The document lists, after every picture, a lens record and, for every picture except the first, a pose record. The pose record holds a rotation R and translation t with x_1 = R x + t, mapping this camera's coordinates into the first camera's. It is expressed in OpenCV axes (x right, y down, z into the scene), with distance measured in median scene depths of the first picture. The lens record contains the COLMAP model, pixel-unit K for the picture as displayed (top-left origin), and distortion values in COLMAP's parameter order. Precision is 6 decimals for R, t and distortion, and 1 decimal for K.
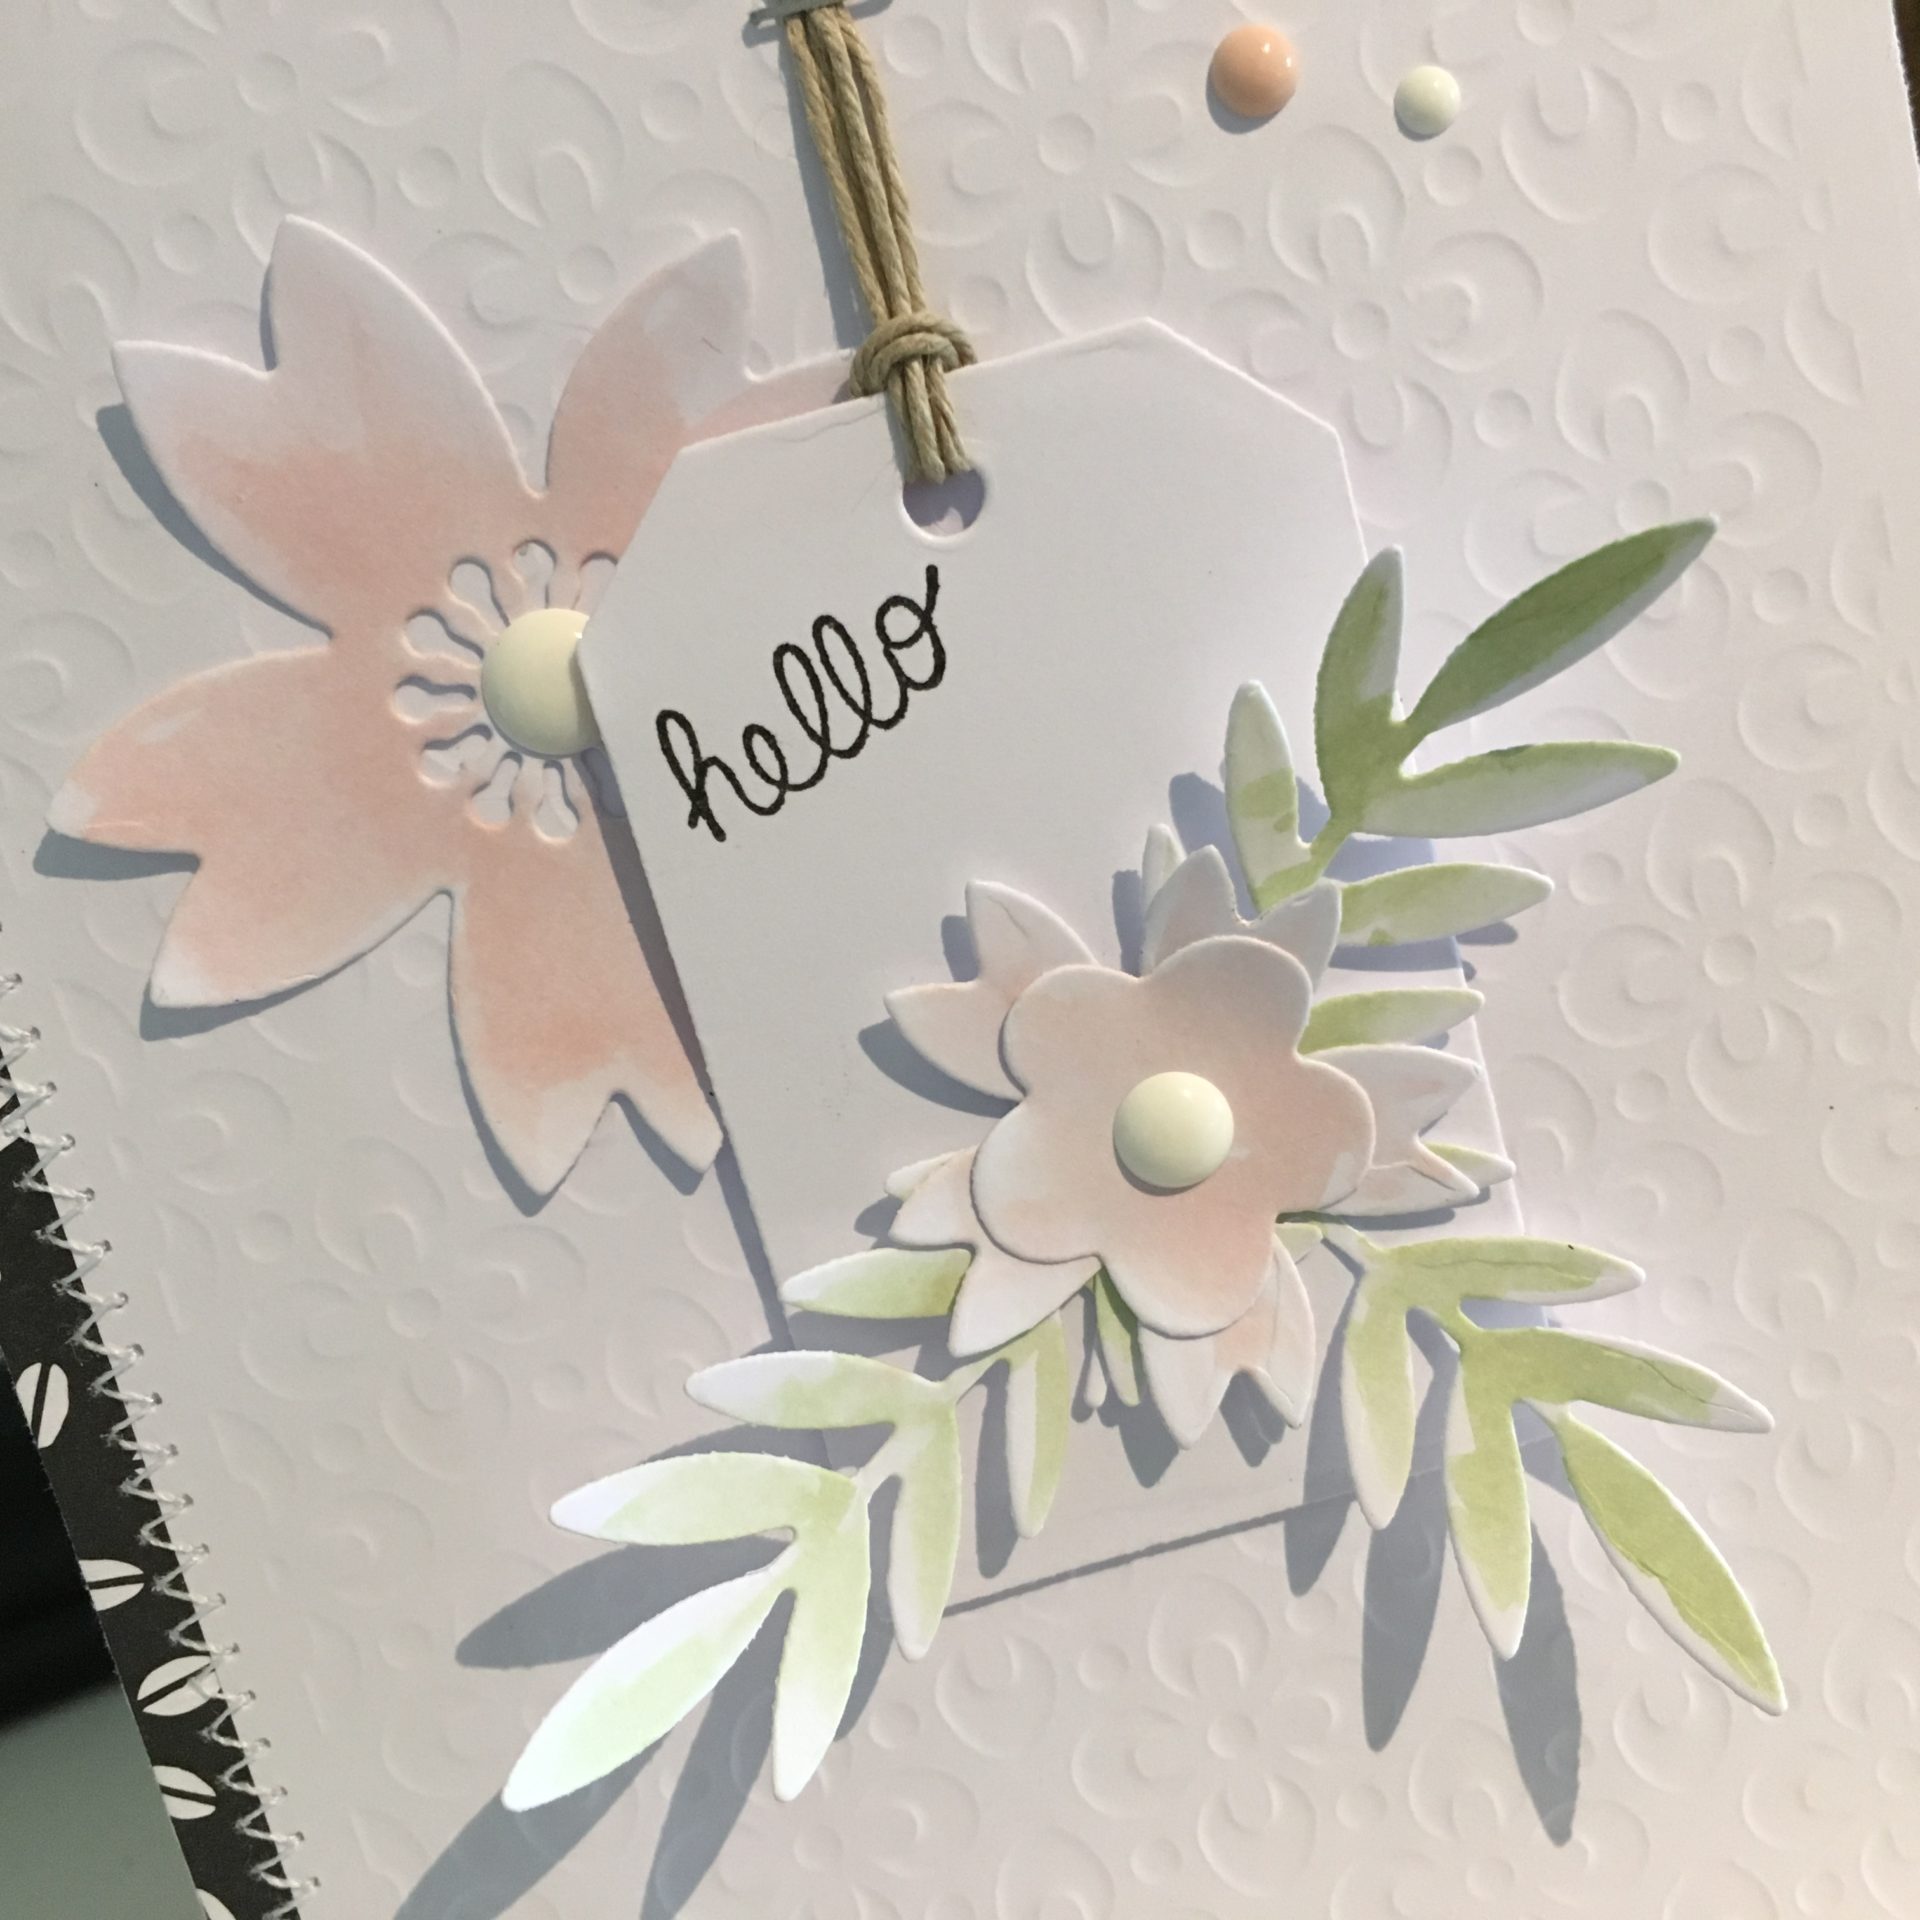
lens RADIAL K [[2222.1, 0, 960.0], [0, 2222.1, 960.0], [0, 0, 1]] dist [0.027012, -0.040169]
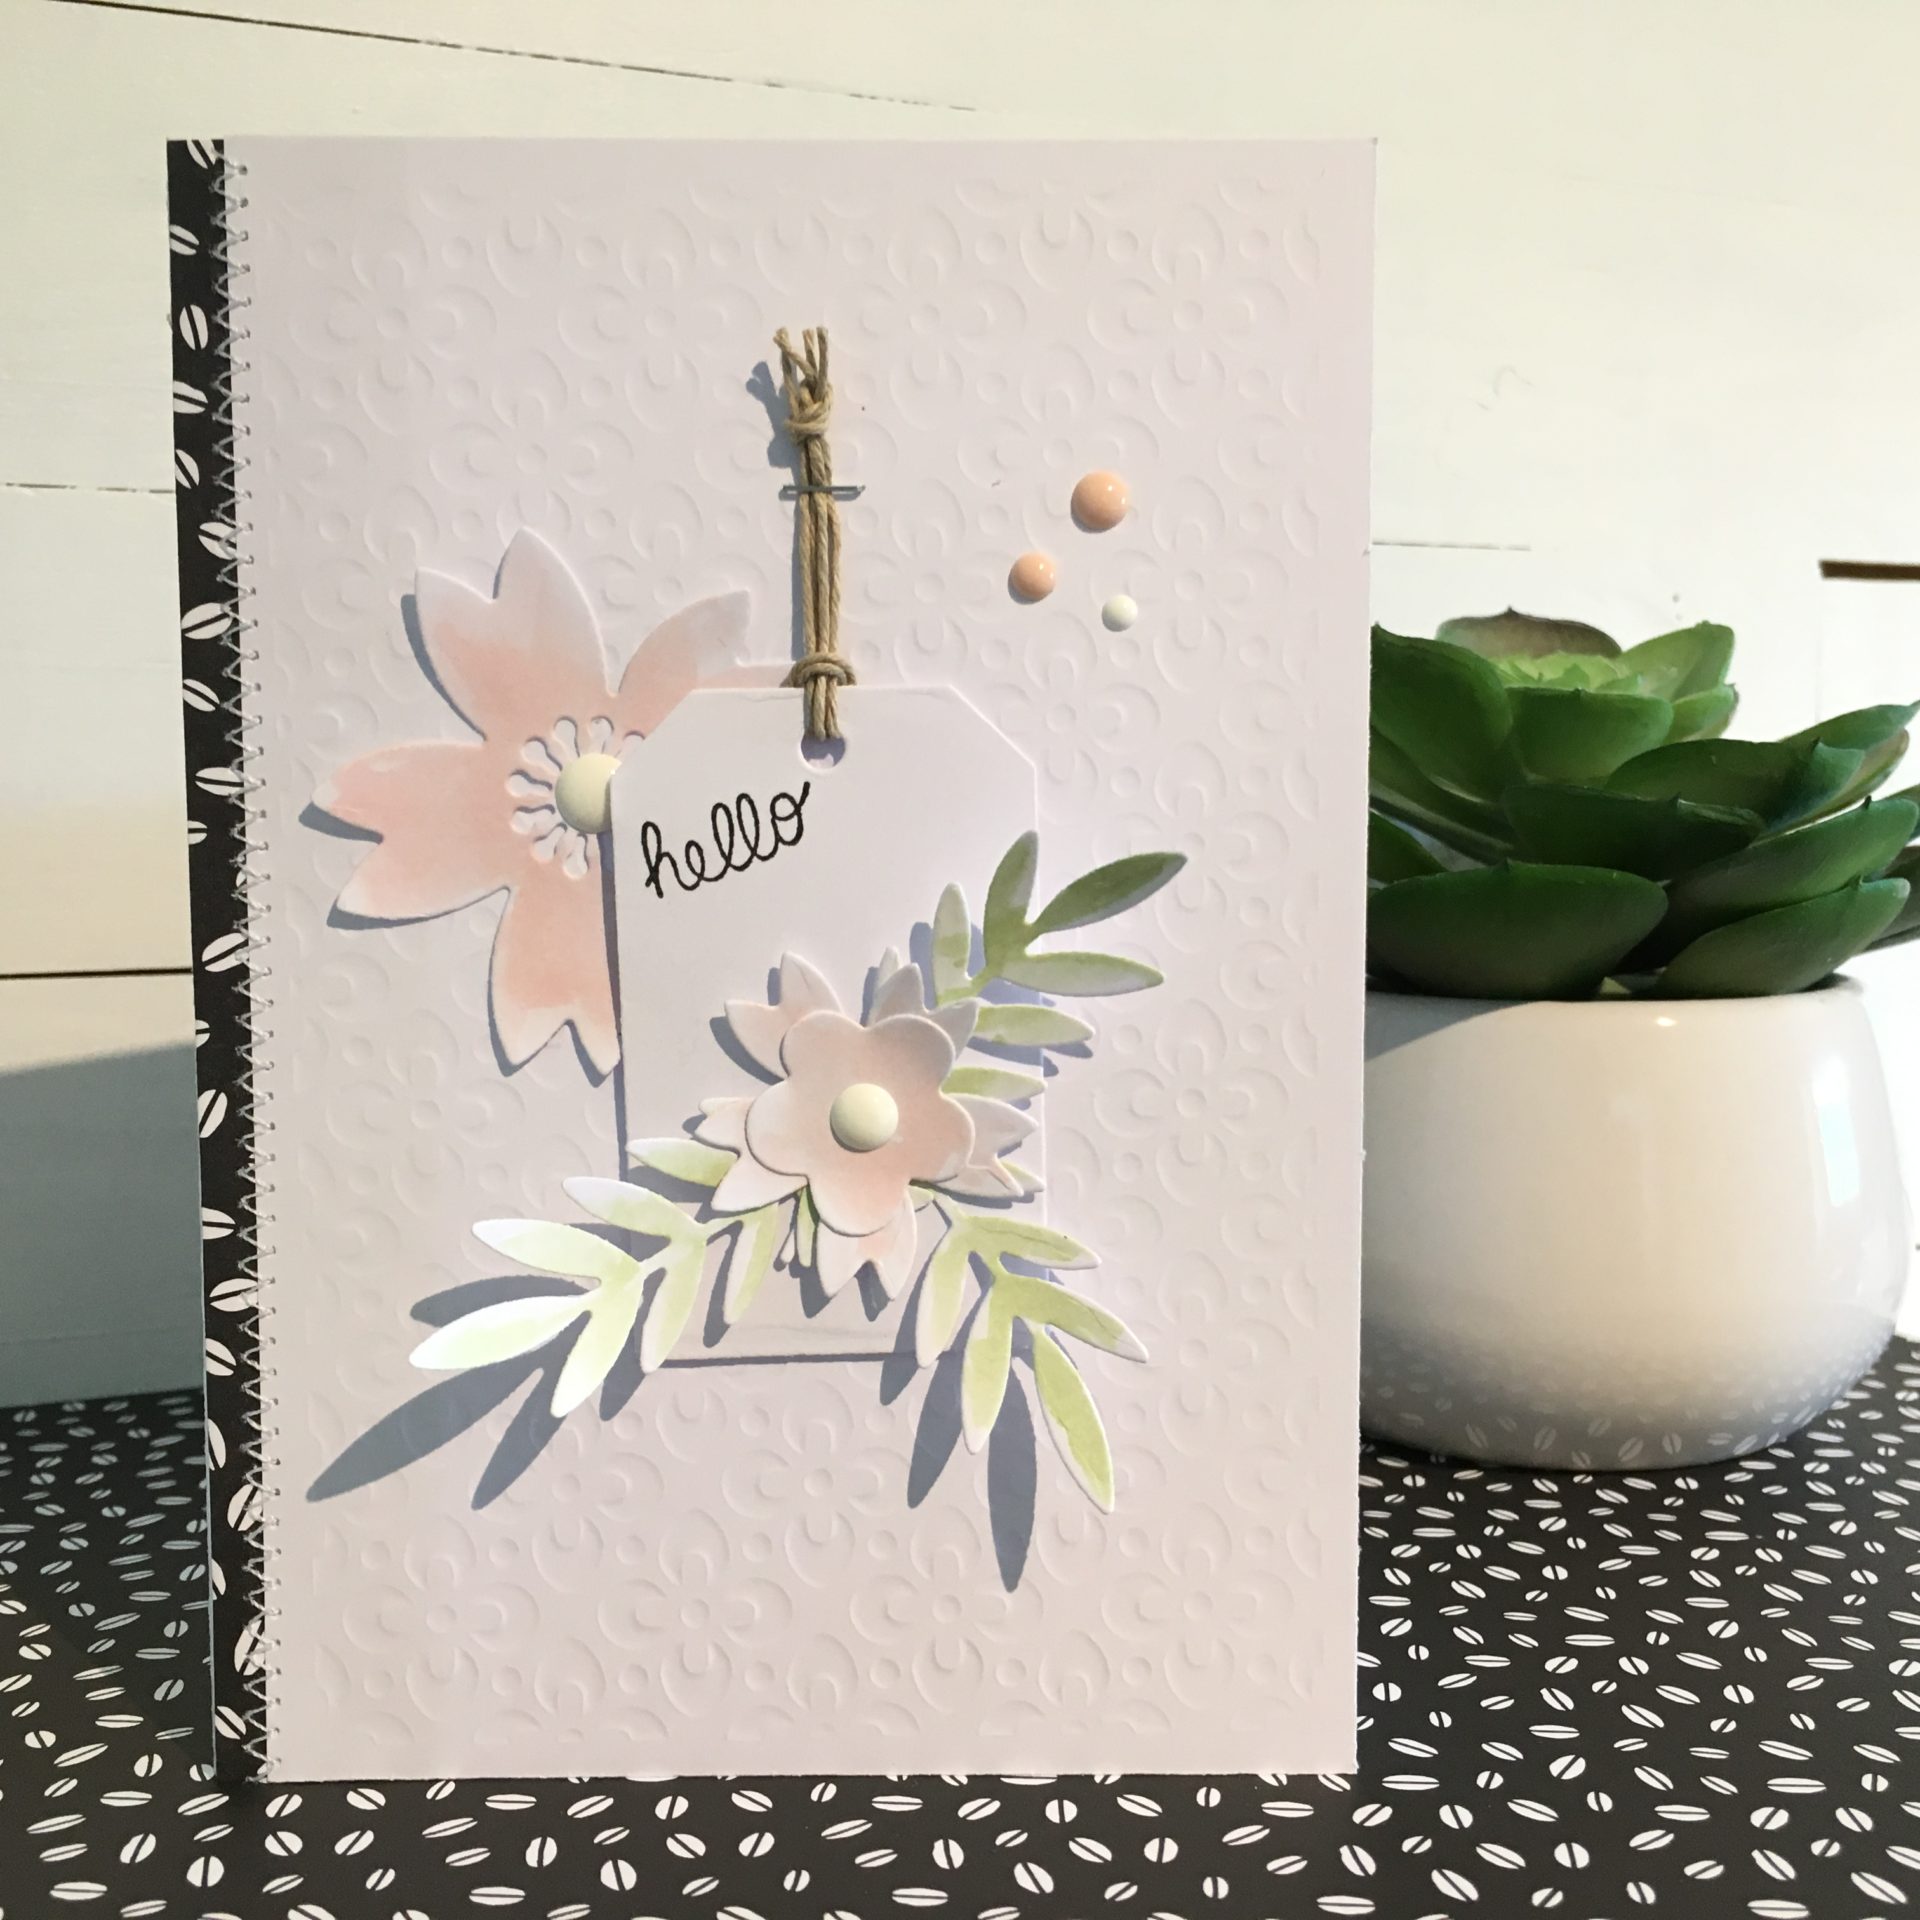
lens RADIAL K [[2322.3, 0, 960.0], [0, 2322.3, 960.0], [0, 0, 1]] dist [0.073972, -0.181253]
pose [[0.969499, 0.243828, -0.024898, 0.191114], [-0.245085, 0.963446, -0.108191, 0.141914], [-0.002392, 0.110994, 0.993818, -0.895069]]
